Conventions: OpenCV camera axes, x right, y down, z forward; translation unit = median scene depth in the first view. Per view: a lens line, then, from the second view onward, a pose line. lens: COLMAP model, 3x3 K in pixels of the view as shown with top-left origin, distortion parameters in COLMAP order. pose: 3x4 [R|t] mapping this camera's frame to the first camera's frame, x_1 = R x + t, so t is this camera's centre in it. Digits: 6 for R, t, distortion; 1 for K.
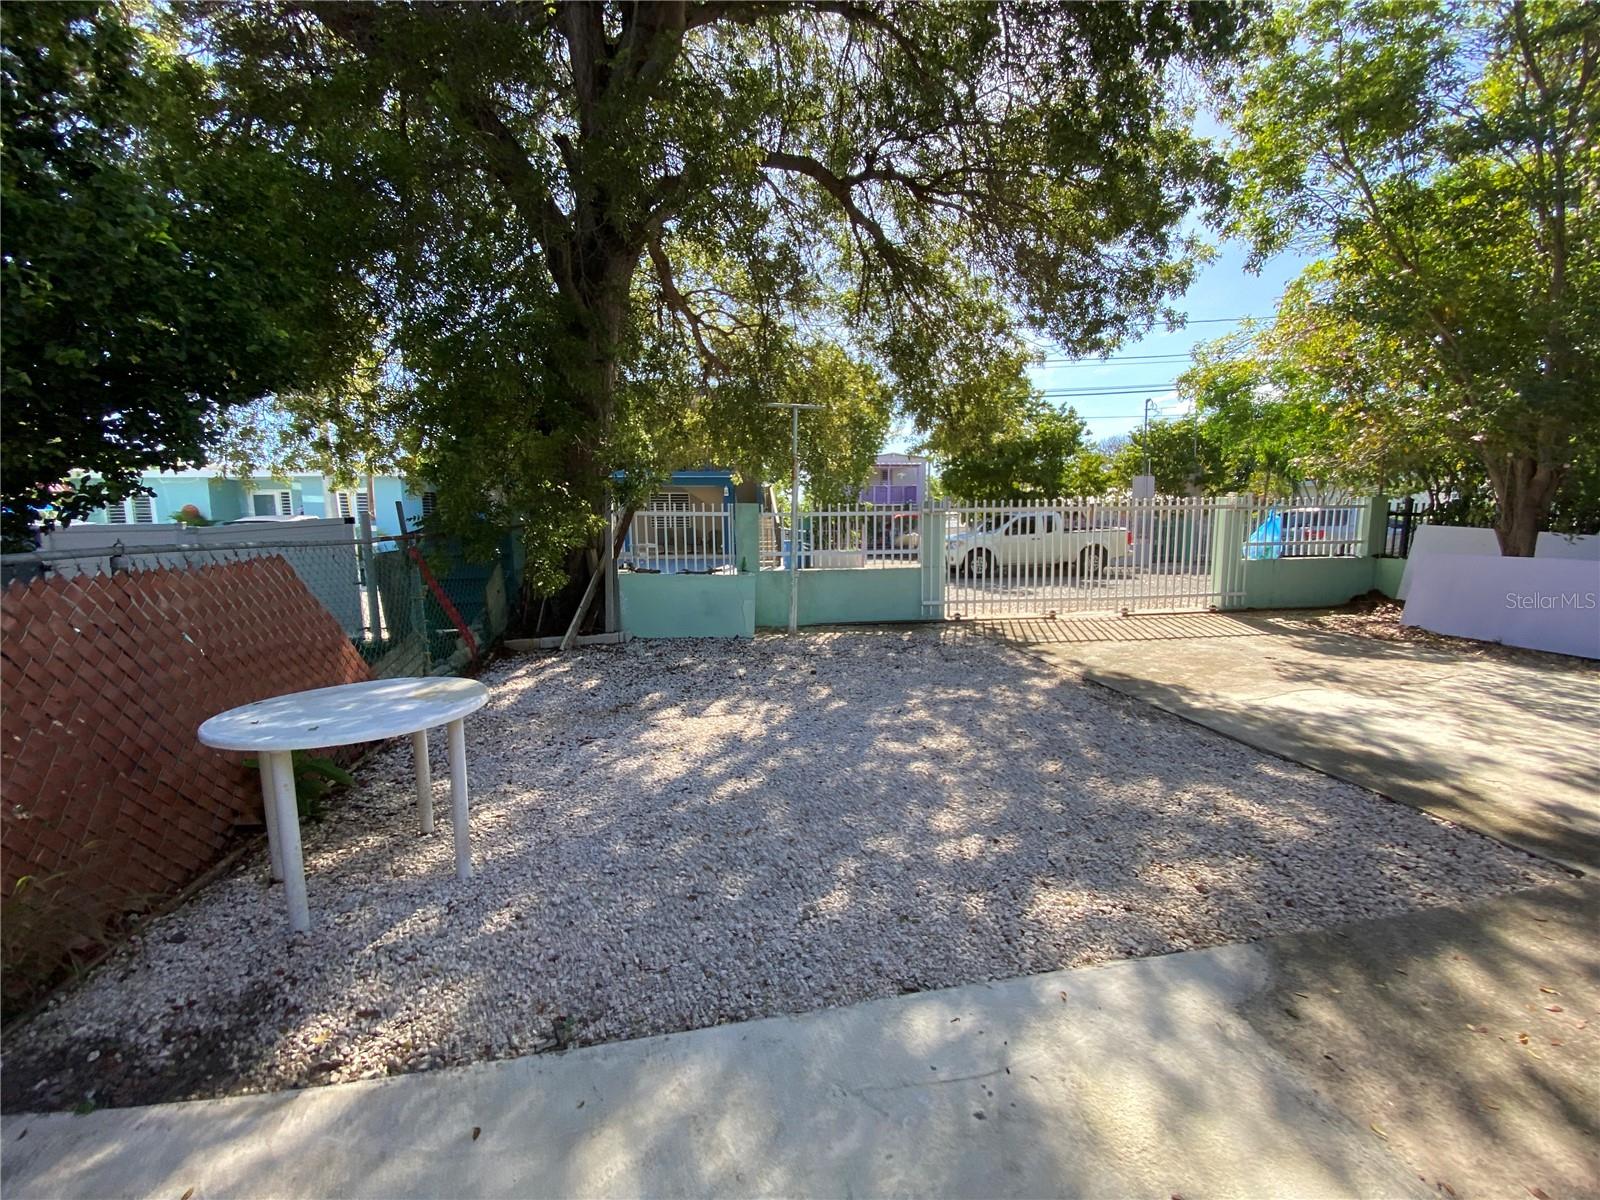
lens RADIAL K [[649.4, 0, 796.9], [0, 649.4, 598.4], [0, 0, 1]] dist [0.040754, -0.029241]
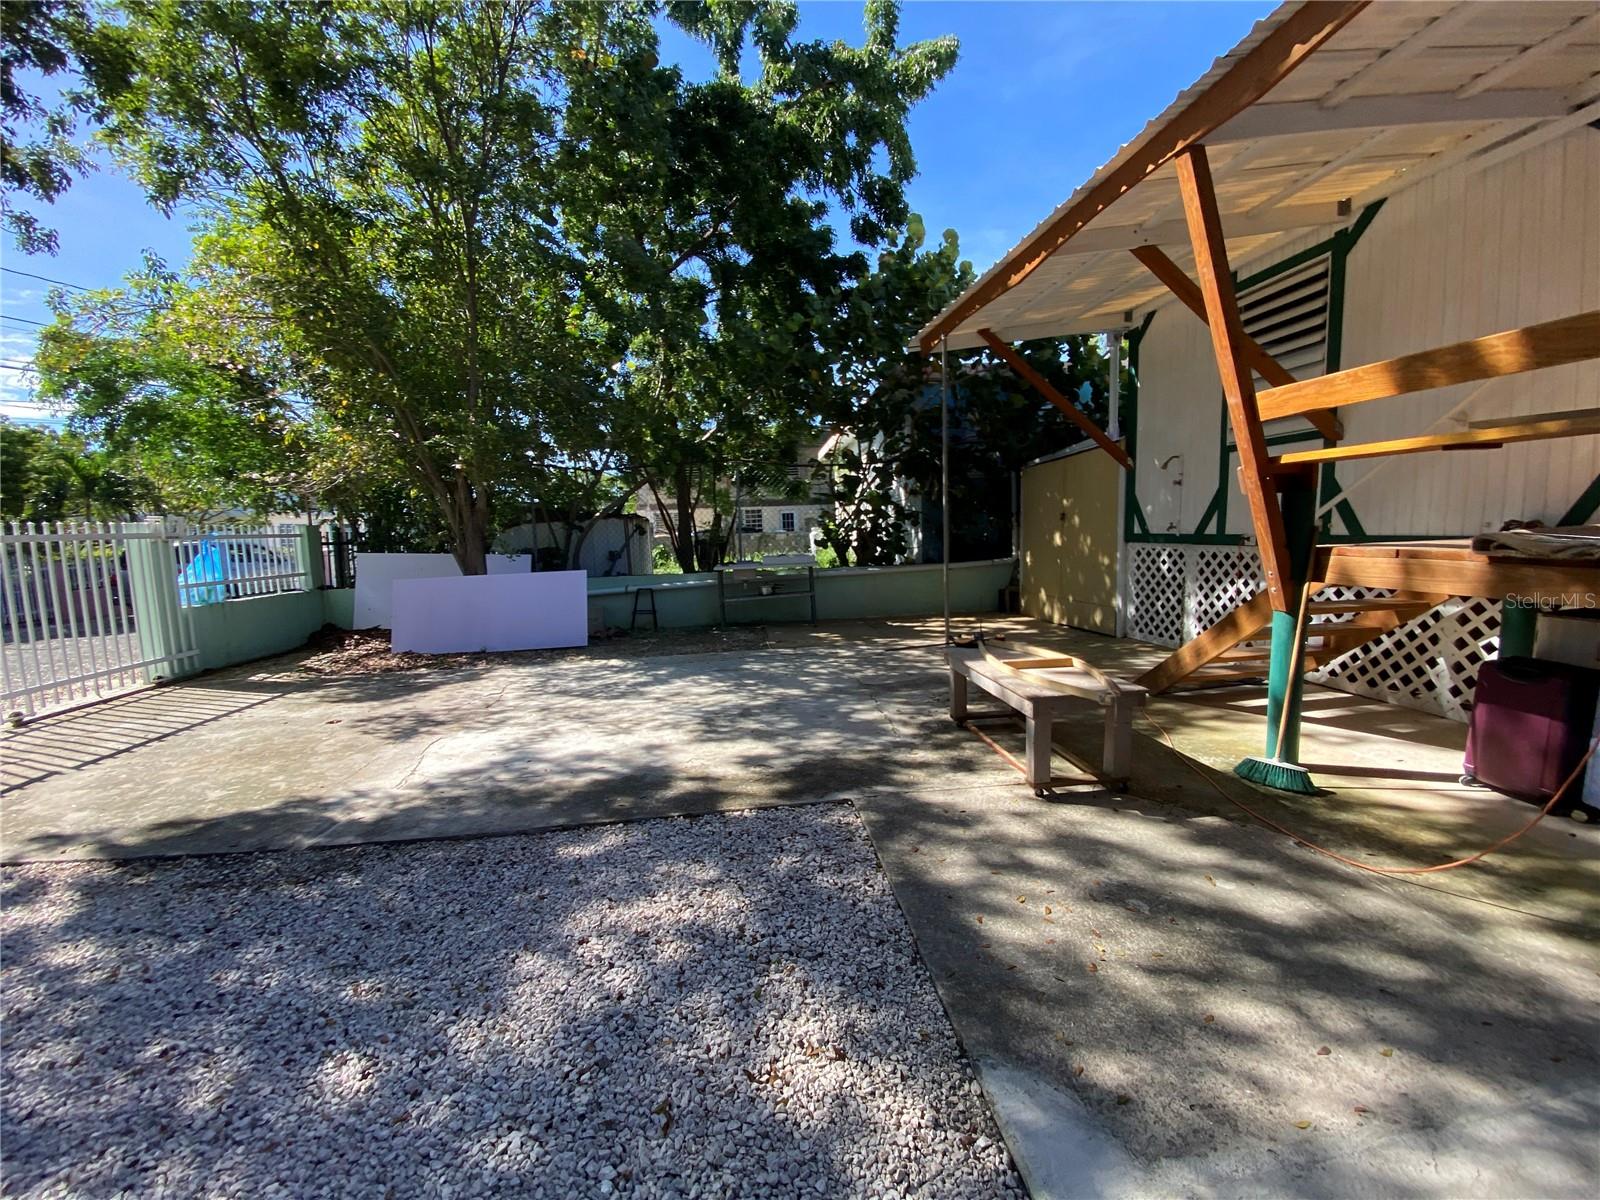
lens RADIAL K [[649.7, 0, 808.6], [0, 649.7, 597.5], [0, 0, 1]] dist [0.025215, -0.021951]
pose [[0.061928, -0.095484, 0.993503, -0.001171], [0.156986, 0.983955, 0.084781, -0.028042], [-0.985657, 0.150715, 0.075924, 0.320206]]
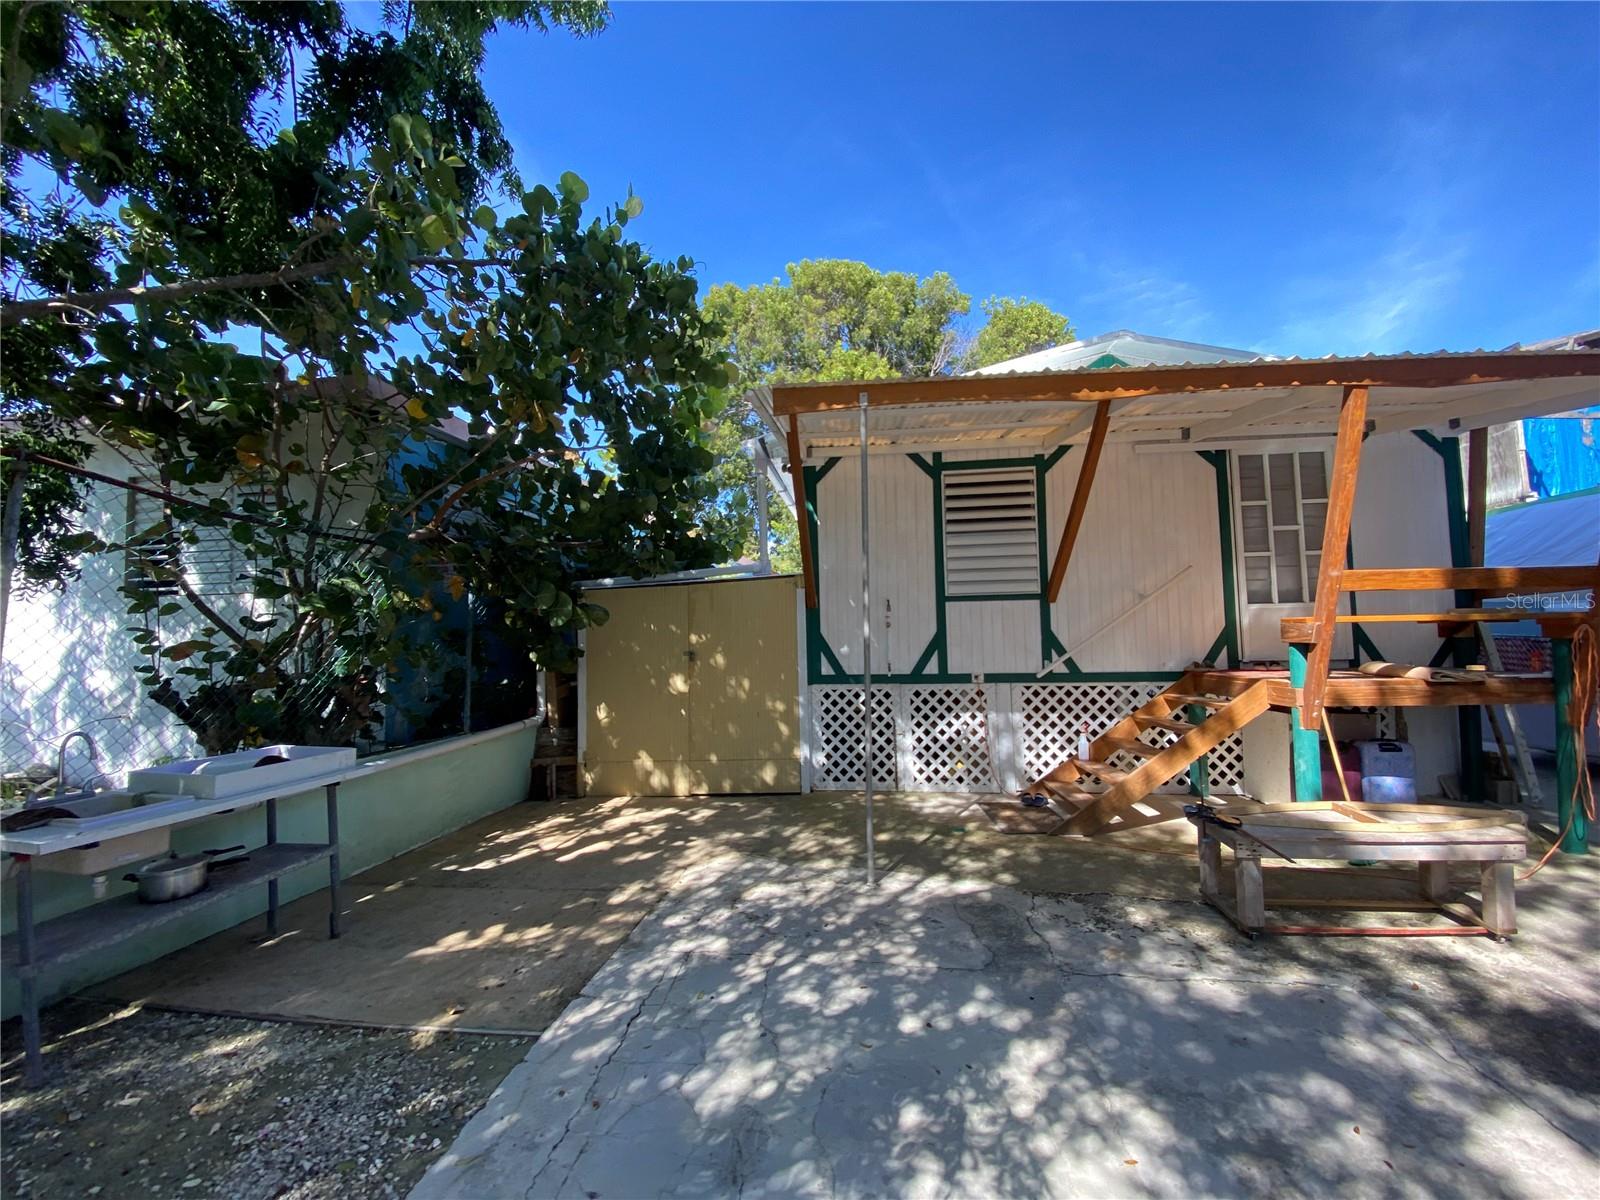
lens RADIAL K [[628.5, 0, 836.3], [0, 628.5, 593.9], [0, 0, 1]] dist [0.000522, -0.016666]
pose [[-0.945907, 0.052142, 0.320220, 0.694730], [0.068508, 0.996847, 0.040047, -0.108682], [-0.317122, 0.059818, -0.946496, 0.716883]]
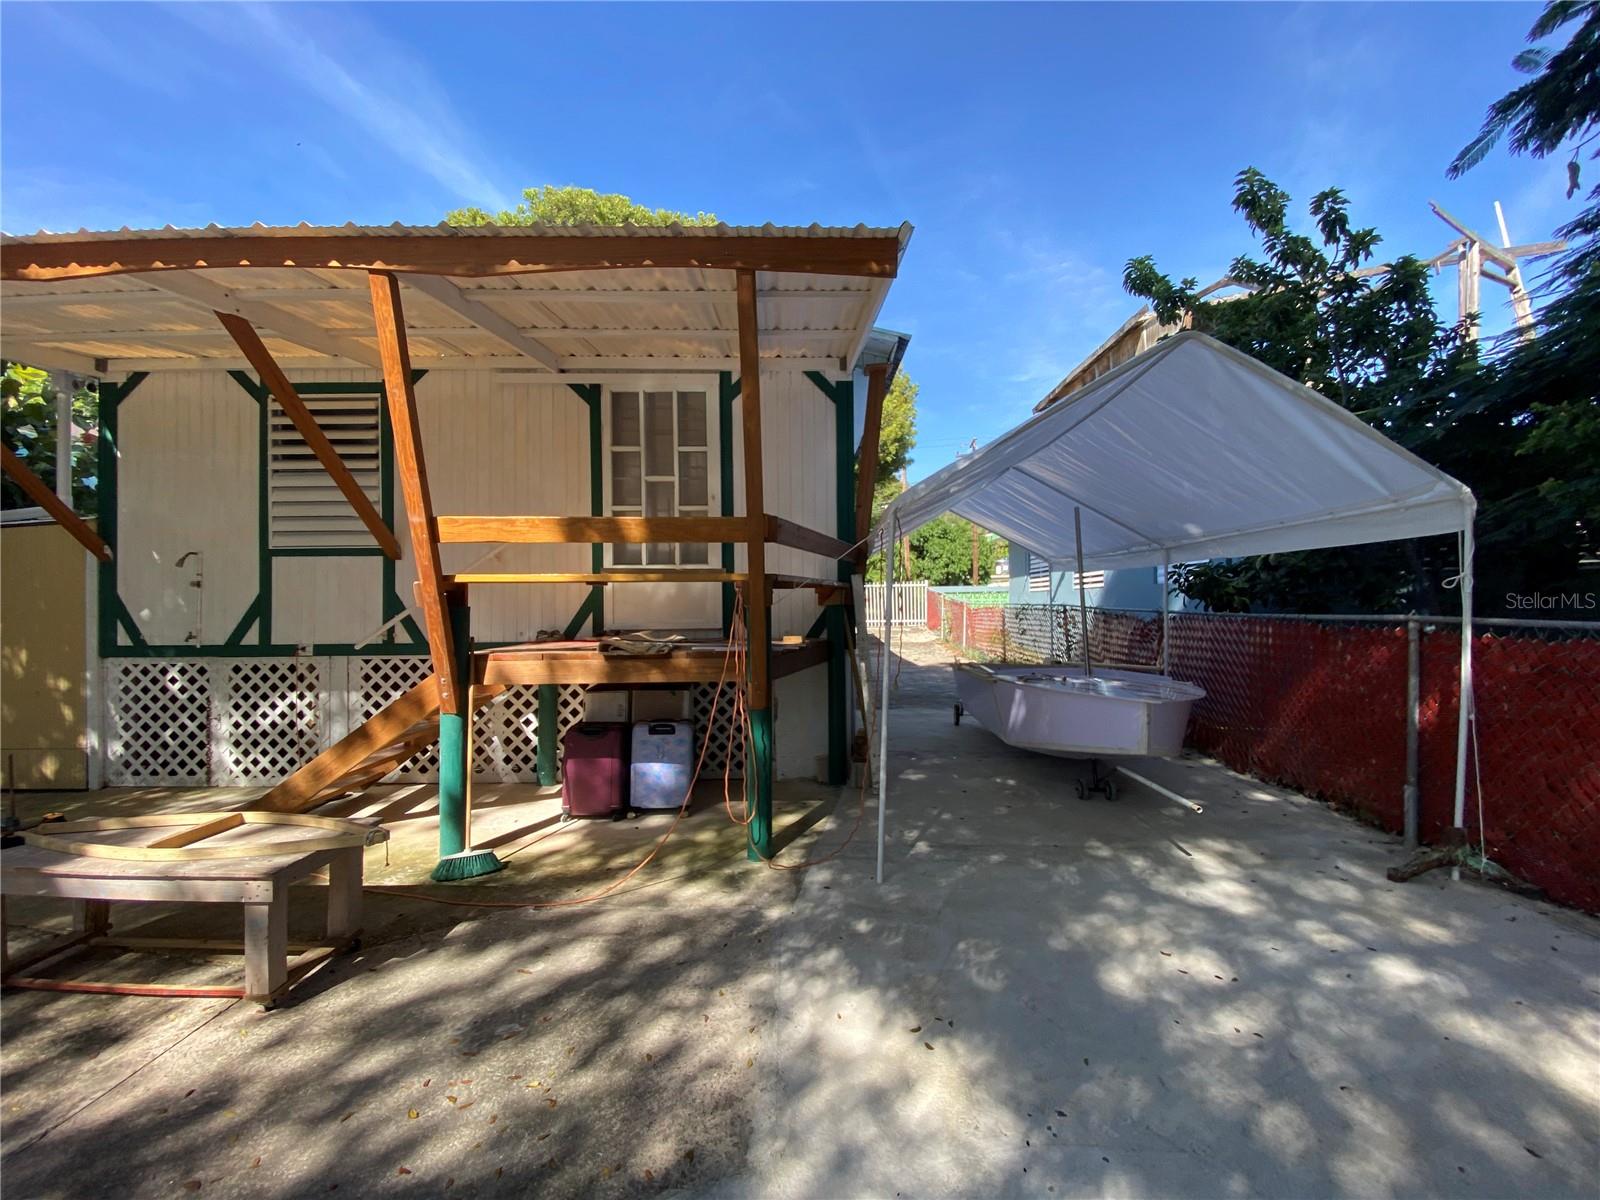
lens RADIAL K [[641.5, 0, 806.8], [0, 641.5, 600.3], [0, 0, 1]] dist [0.019565, -0.020098]
pose [[-0.982249, 0.024700, 0.185950, 0.109412], [0.045187, 0.993258, 0.106758, -0.055233], [-0.182060, 0.113266, -0.976742, 0.454977]]
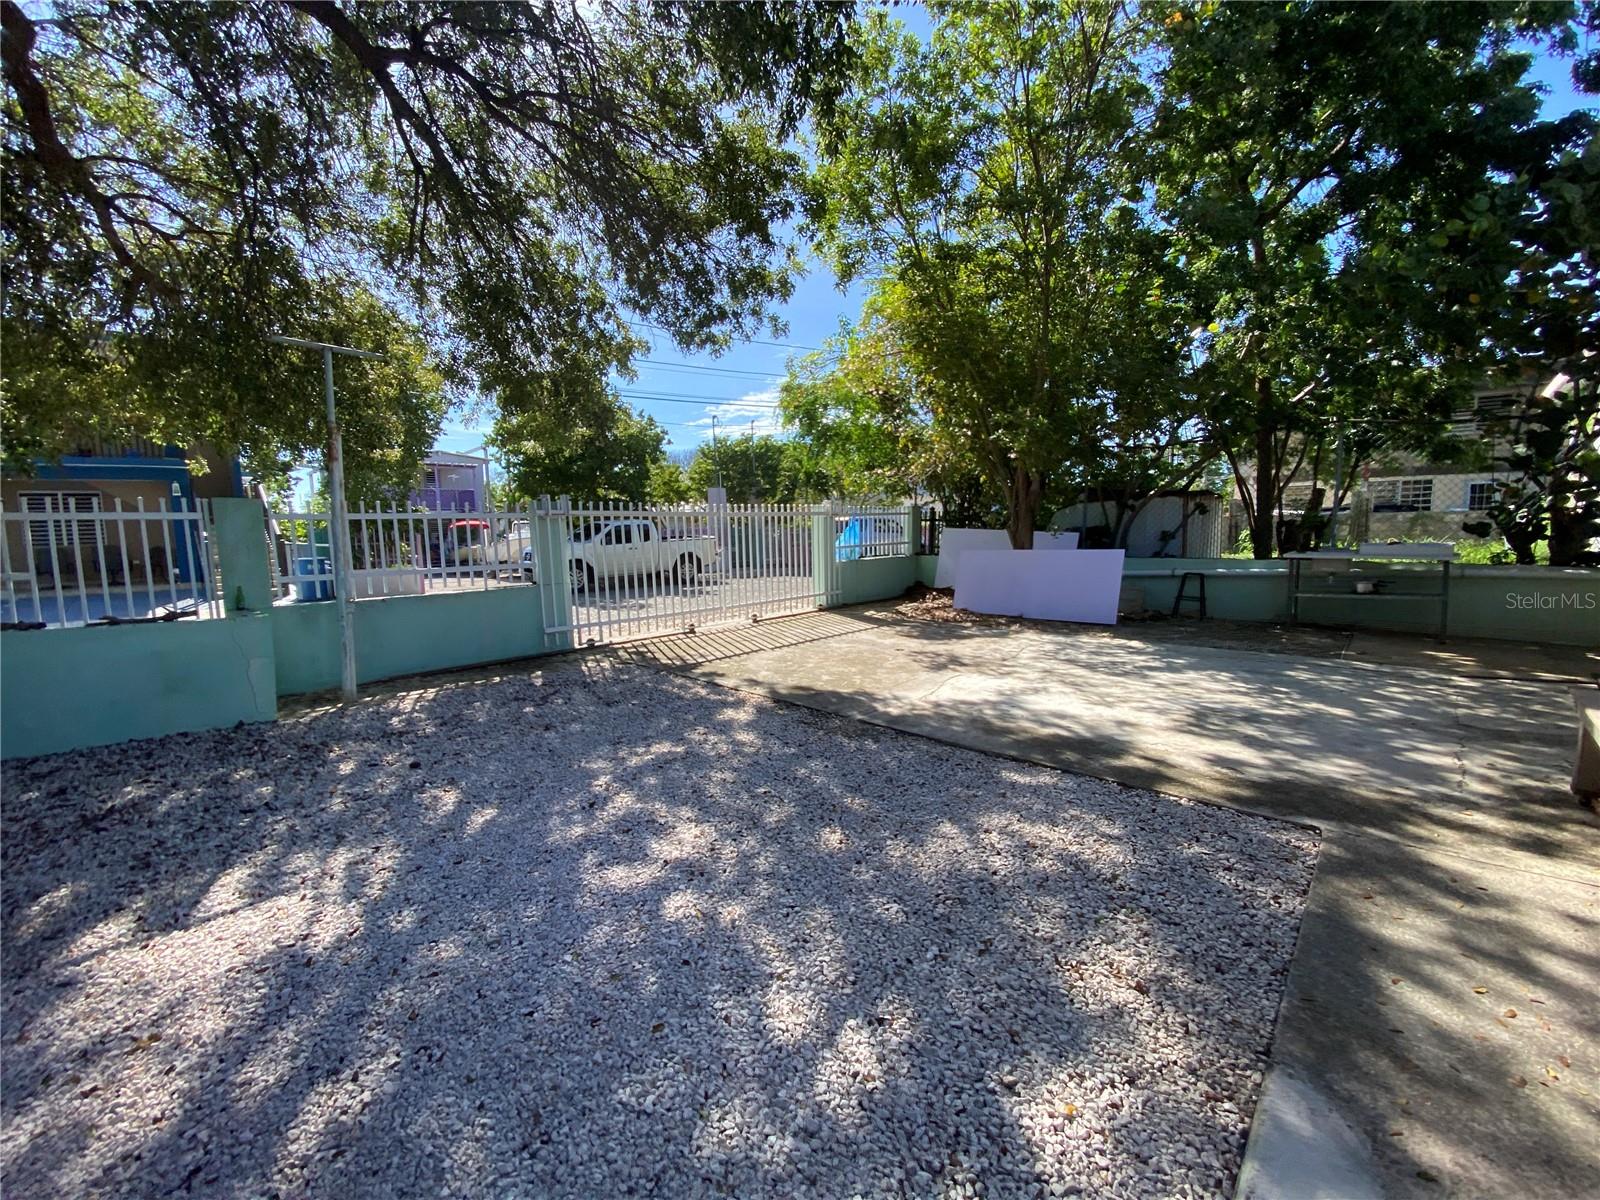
lens RADIAL K [[649.4, 0, 796.9], [0, 649.4, 598.4], [0, 0, 1]] dist [0.040754, -0.029241]
pose [[0.796832, -0.074114, 0.599638, -0.040171], [0.085251, 0.996311, 0.009856, -0.015965], [-0.598156, 0.043266, 0.800210, 0.216355]]
